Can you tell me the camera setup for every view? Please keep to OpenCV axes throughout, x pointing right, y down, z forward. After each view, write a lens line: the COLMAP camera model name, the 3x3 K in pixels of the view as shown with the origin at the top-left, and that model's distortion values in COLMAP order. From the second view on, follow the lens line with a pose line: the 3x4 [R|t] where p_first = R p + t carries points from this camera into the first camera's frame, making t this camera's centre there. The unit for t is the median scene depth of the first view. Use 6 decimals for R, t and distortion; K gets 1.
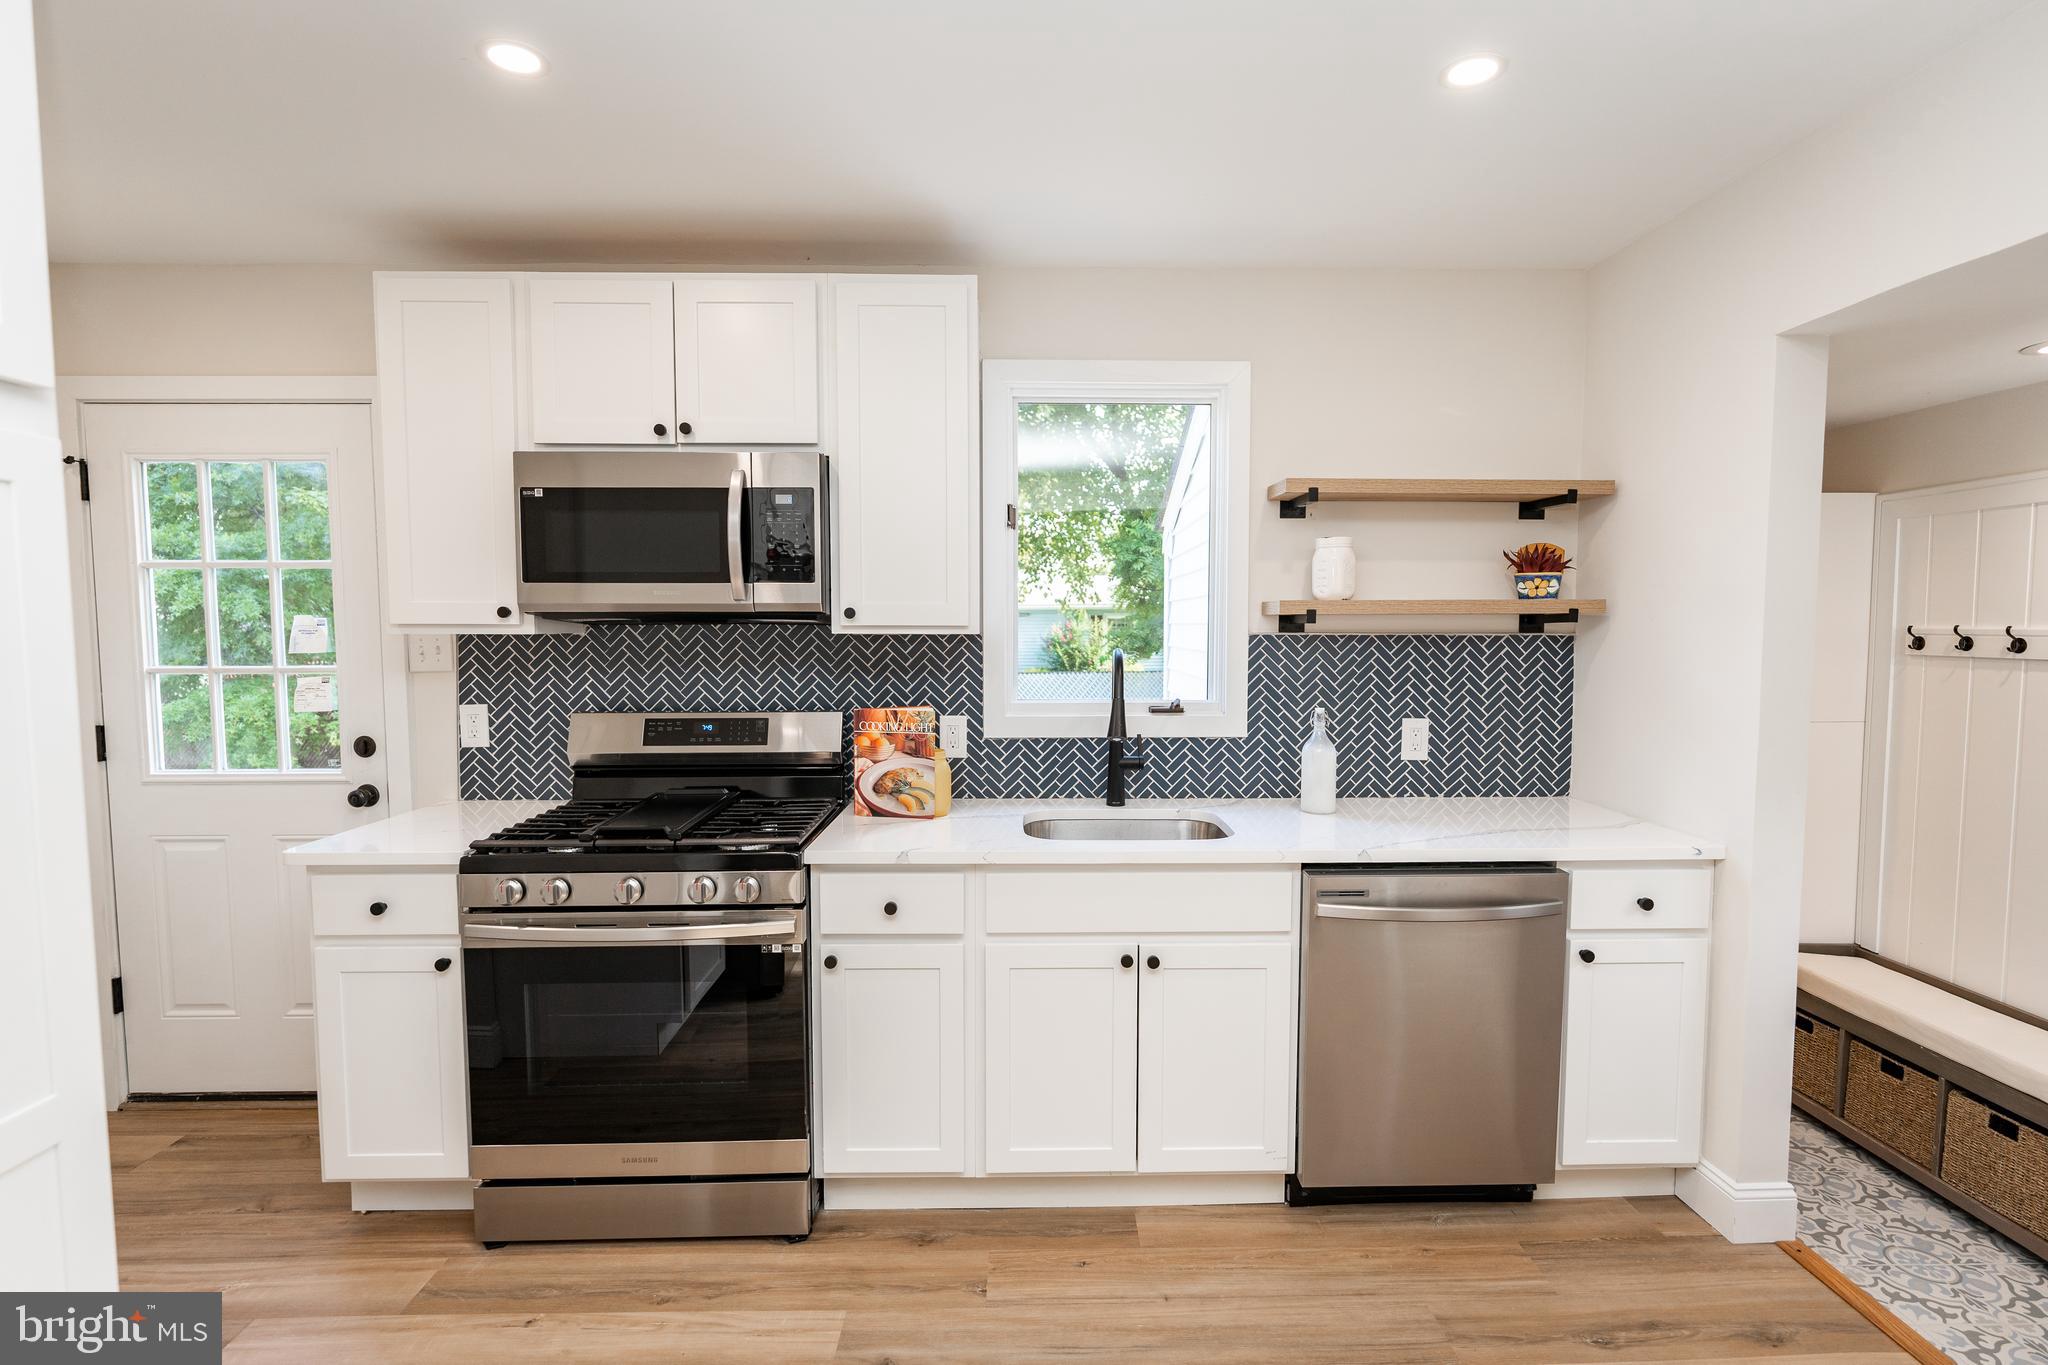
lens RADIAL K [[975.4, 0, 1043.2], [0, 975.4, 684.6], [0, 0, 1]] dist [-0.001712, -0.001113]
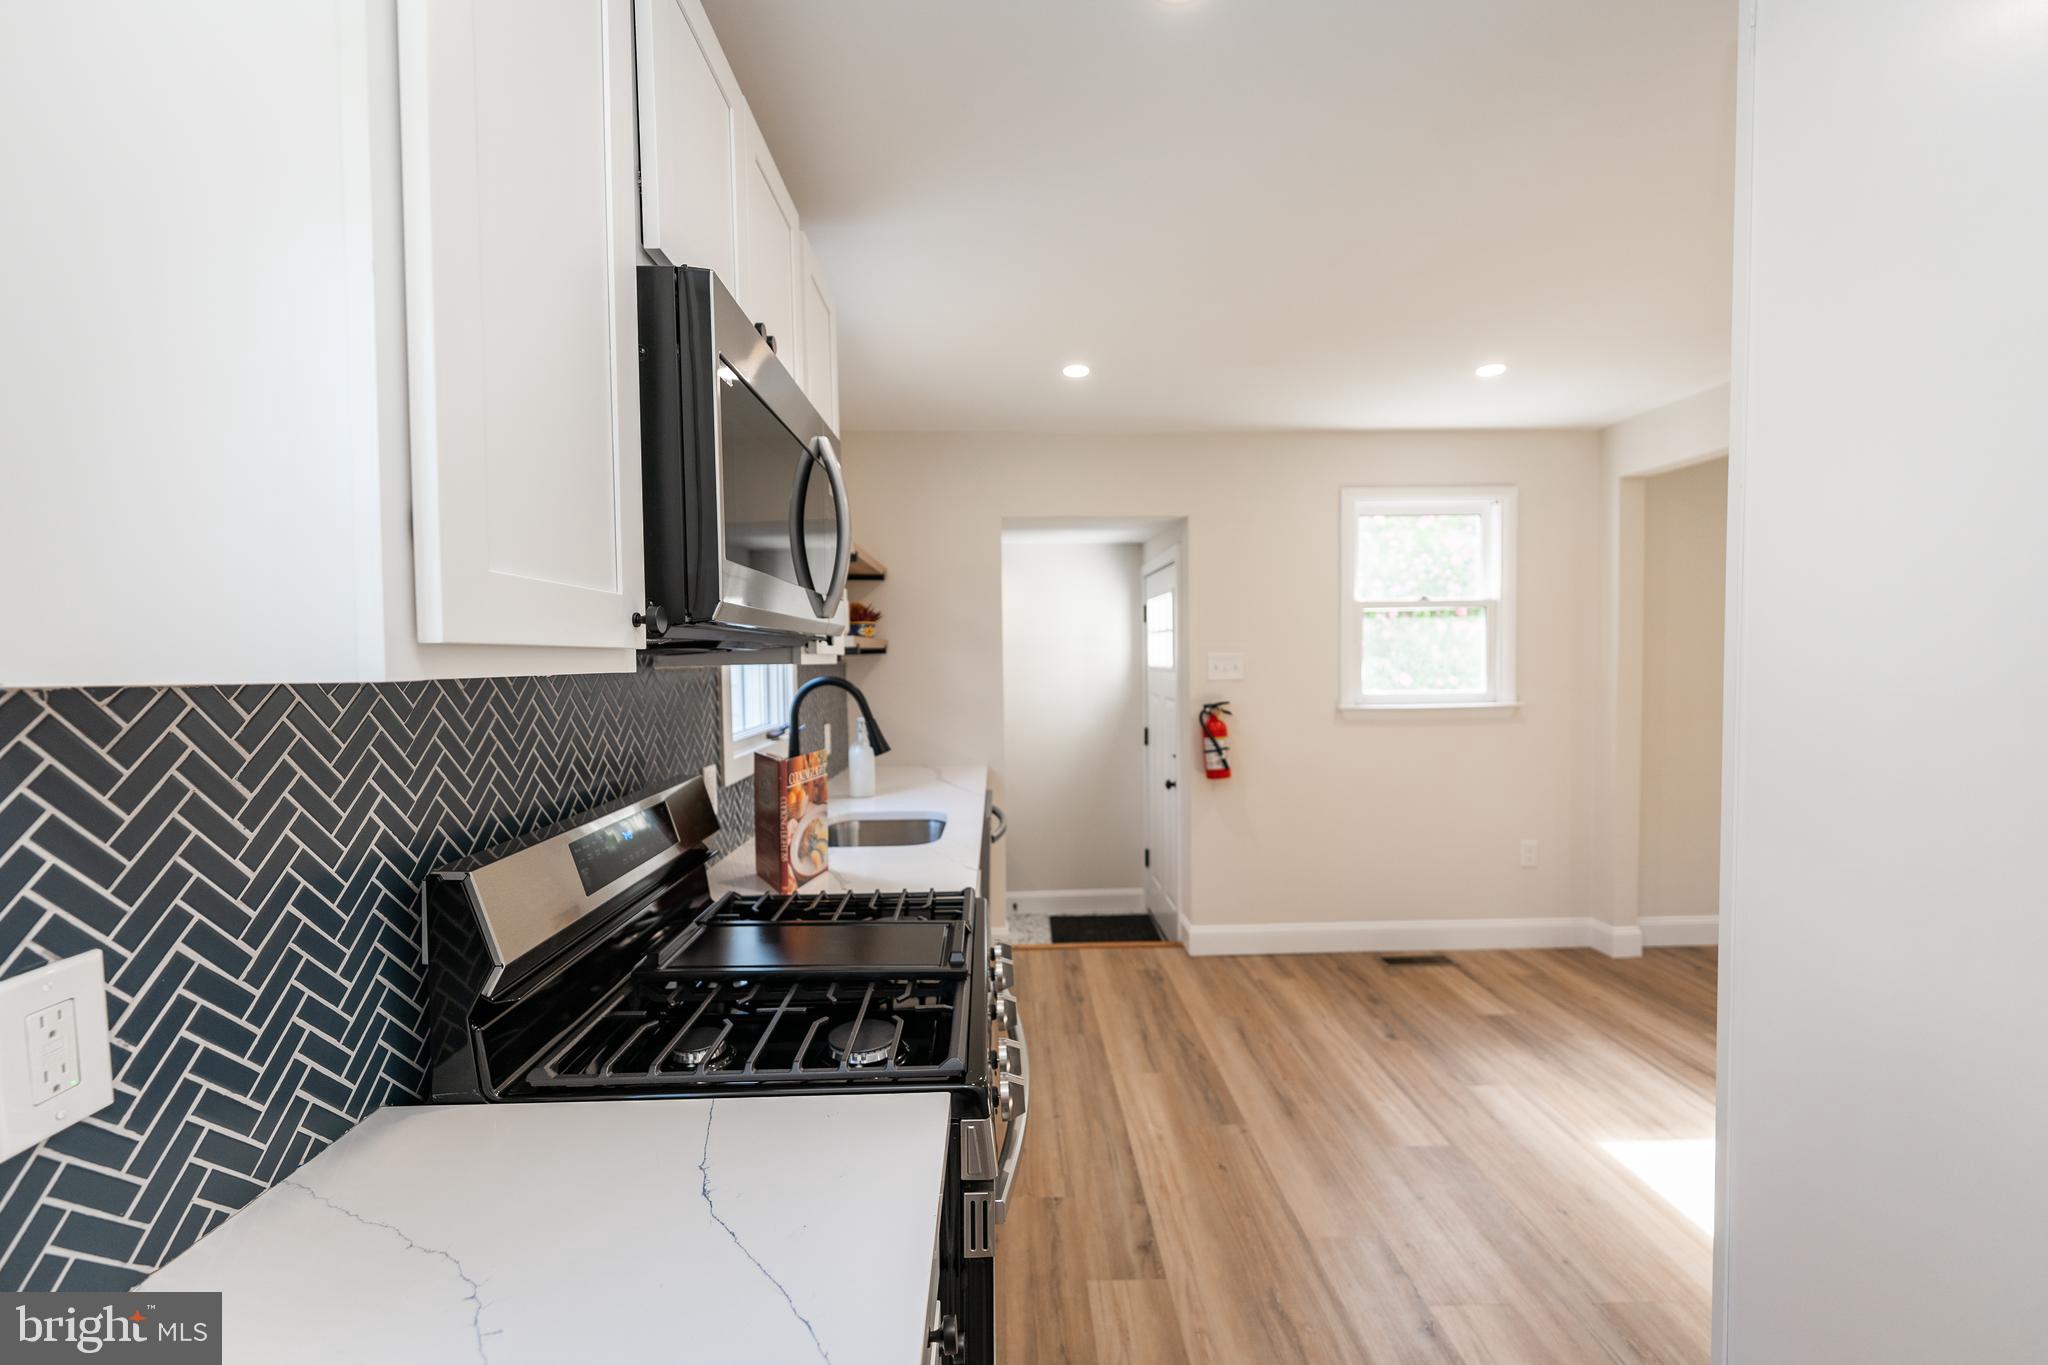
lens RADIAL K [[835.4, 0, 1022.1], [0, 835.4, 685.0], [0, 0, 1]] dist [0.001479, -0.000187]
pose [[-0.009458, -0.033852, 0.999382, -0.799648], [0.076566, 0.996468, 0.034478, -0.040760], [-0.997020, 0.076845, -0.006833, 0.740687]]
